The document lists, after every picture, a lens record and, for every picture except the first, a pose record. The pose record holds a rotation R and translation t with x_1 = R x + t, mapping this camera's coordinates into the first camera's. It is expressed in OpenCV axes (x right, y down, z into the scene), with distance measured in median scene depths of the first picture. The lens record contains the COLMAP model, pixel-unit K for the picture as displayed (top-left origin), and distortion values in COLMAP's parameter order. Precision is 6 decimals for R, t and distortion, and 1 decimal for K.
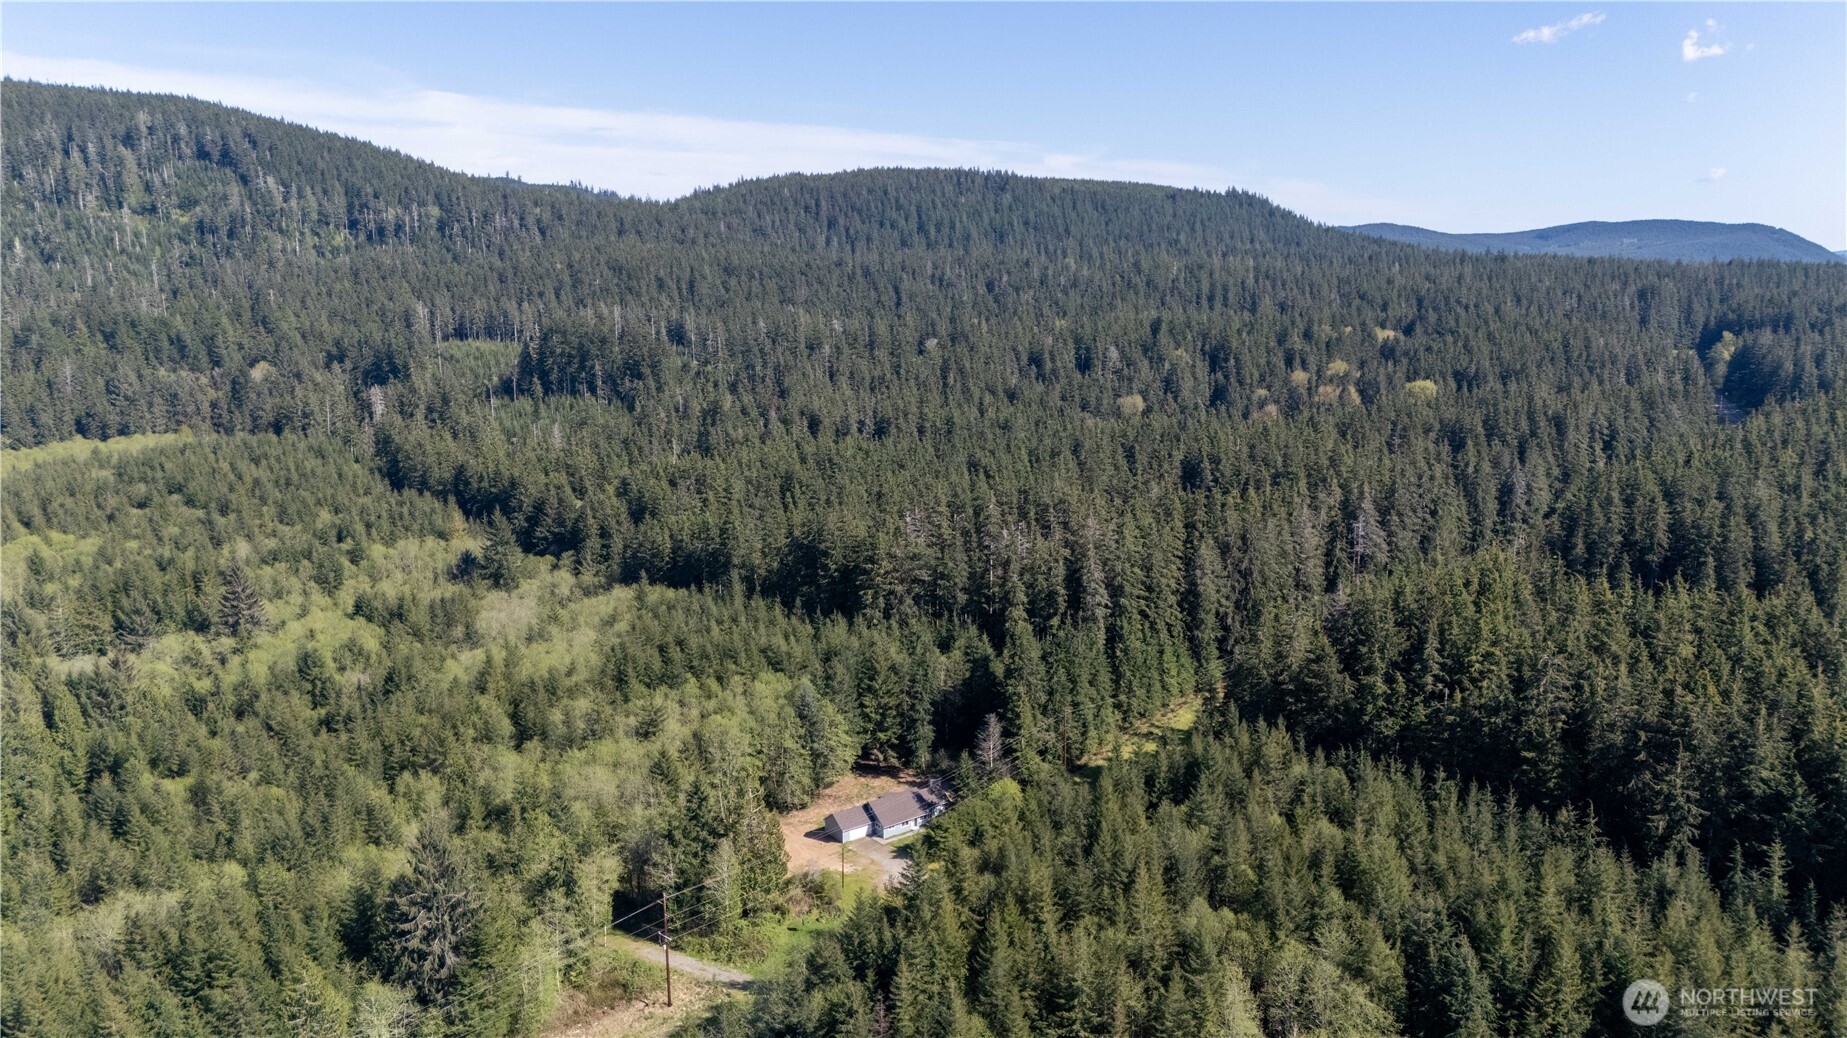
lens RADIAL K [[1355.7, 0, 925.2], [0, 1355.7, 519.6], [0, 0, 1]] dist [-0.000008, -0.000146]
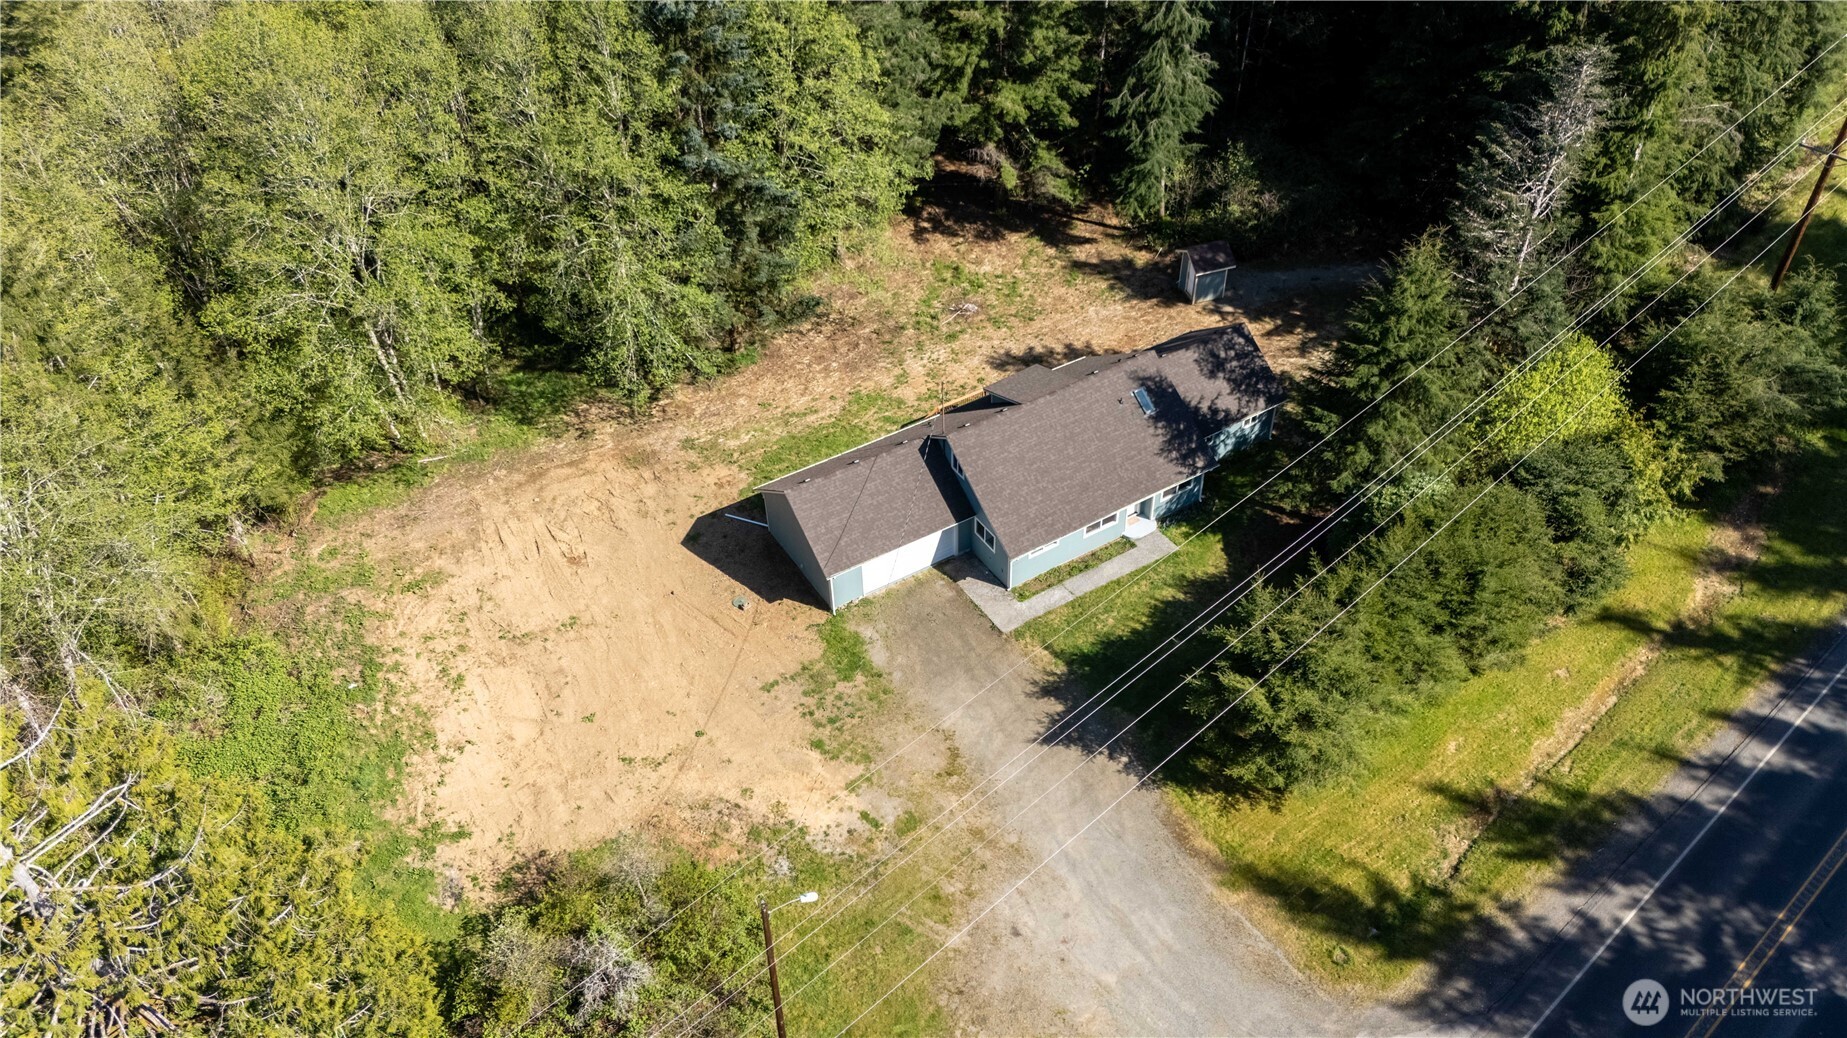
lens RADIAL K [[1355.7, 0, 929.9], [0, 1355.7, 518.3], [0, 0, 1]] dist [-0.000008, -0.000146]
pose [[0.995565, 0.040205, -0.085048, -0.022756], [0.009302, 0.857565, 0.514291, 0.096496], [0.093612, -0.512802, 0.853388, 0.745374]]
